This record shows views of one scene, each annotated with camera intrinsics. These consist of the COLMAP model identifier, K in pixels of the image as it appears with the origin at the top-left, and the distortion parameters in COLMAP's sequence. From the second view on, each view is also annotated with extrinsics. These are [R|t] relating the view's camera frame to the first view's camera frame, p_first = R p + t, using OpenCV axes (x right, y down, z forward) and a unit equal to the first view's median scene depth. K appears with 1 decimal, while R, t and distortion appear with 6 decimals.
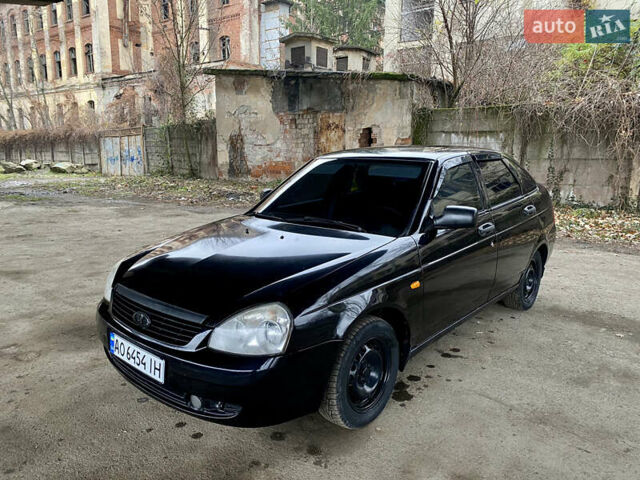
lens RADIAL K [[479.8, 0, 314.5], [0, 479.8, 250.4], [0, 0, 1]] dist [0.025704, -0.027069]
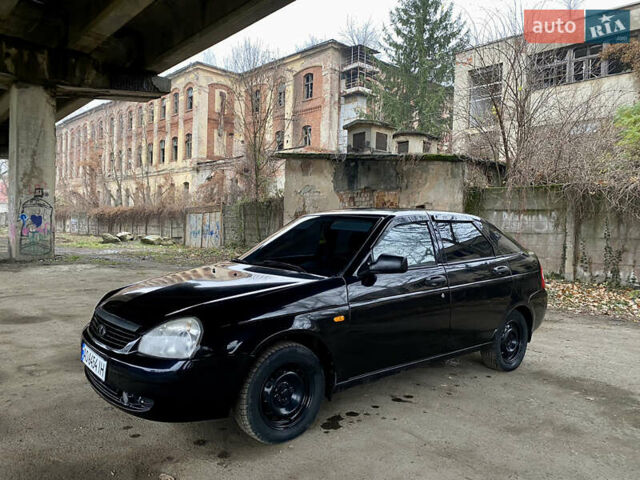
lens RADIAL K [[479.8, 0, 314.5], [0, 479.8, 250.4], [0, 0, 1]] dist [0.025704, -0.027069]
pose [[0.986279, 0.029221, -0.162480, 0.056090], [-0.055394, 0.985727, -0.158975, 0.016052], [0.155516, 0.165794, 0.973821, -0.022424]]
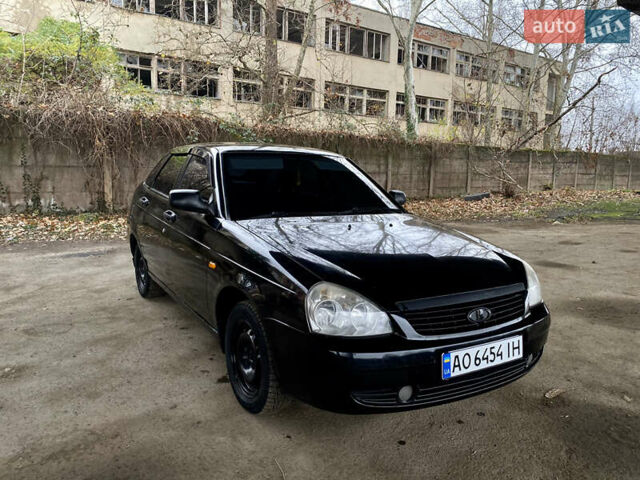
lens RADIAL K [[479.8, 0, 314.5], [0, 479.8, 250.4], [0, 0, 1]] dist [0.025704, -0.027069]
pose [[0.297174, -0.155586, 0.942062, -0.204473], [0.179025, 0.978216, 0.105084, -0.020890], [-0.937890, 0.137425, 0.318555, 0.154186]]
